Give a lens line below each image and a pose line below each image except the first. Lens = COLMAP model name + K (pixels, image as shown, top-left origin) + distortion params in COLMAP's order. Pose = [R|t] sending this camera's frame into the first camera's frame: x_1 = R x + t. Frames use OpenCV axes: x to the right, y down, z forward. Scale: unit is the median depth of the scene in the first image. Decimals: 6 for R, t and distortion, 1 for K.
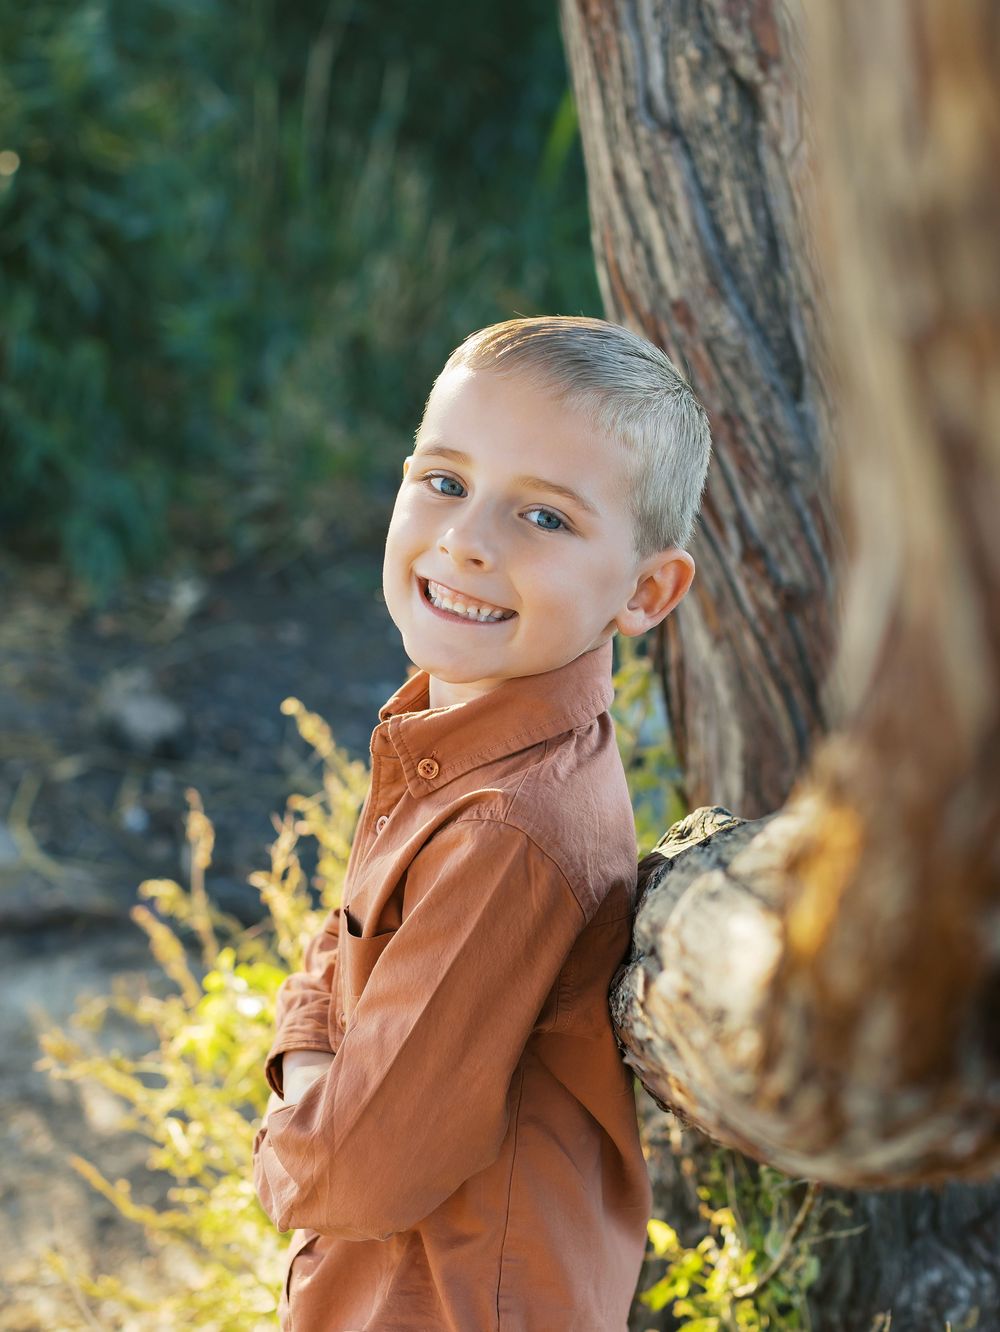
lens RADIAL K [[2447.4, 0, 543.1], [0, 2447.4, 689.5], [0, 0, 1]] dist [0.016662, -0.083823]
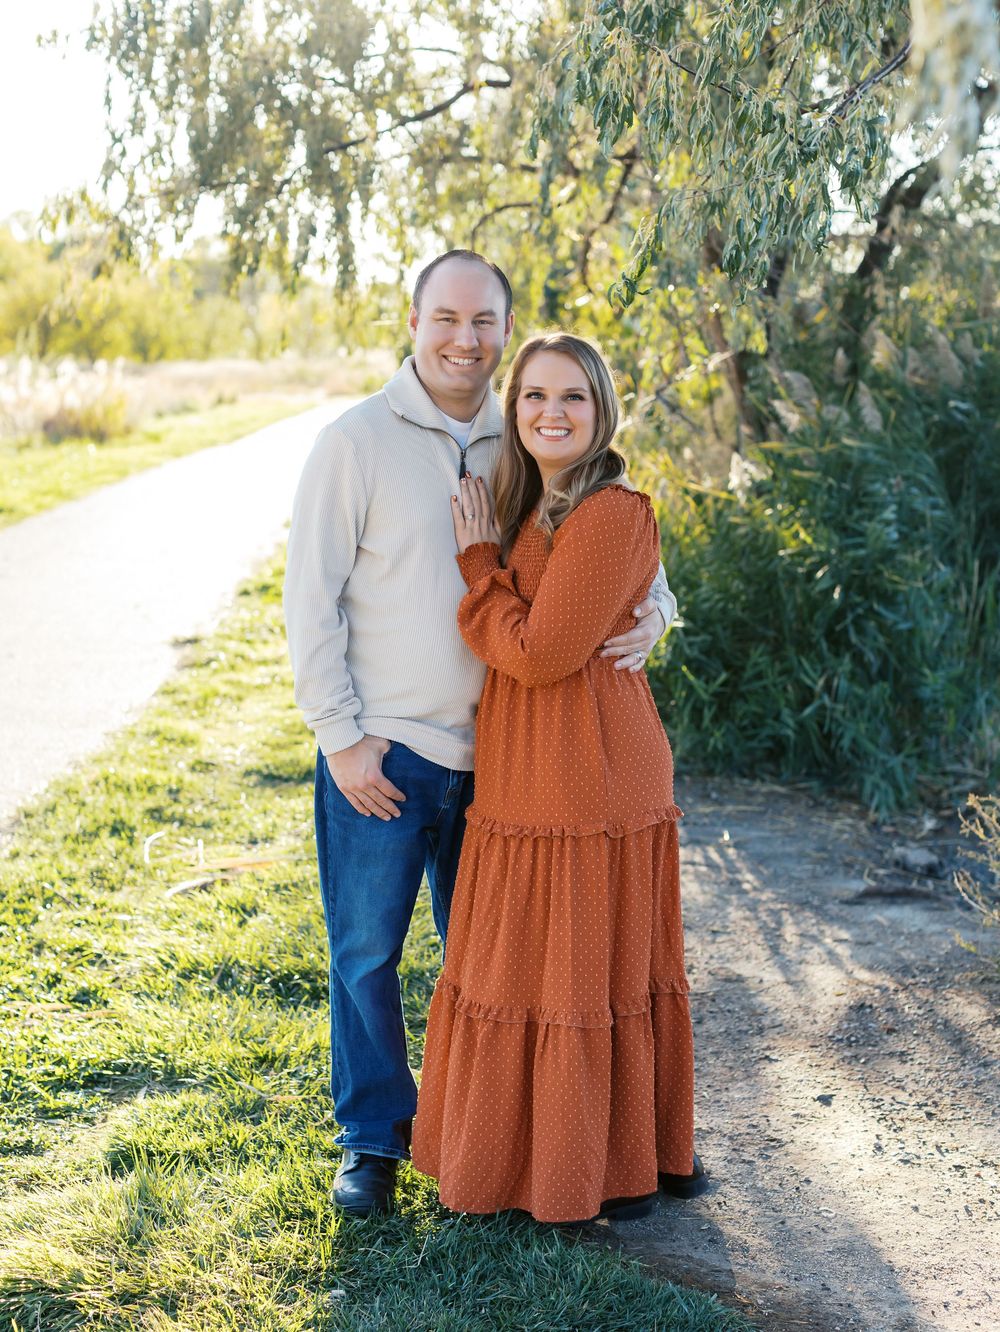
lens RADIAL K [[2370.7, 0, 503.1], [0, 2370.7, 603.5], [0, 0, 1]] dist [0.004894, -0.050532]
pose [[0.962171, 0.041470, -0.269271, 0.009909], [-0.108044, 0.965387, -0.237391, 0.222045], [0.250106, 0.257504, 0.933348, -0.634315]]
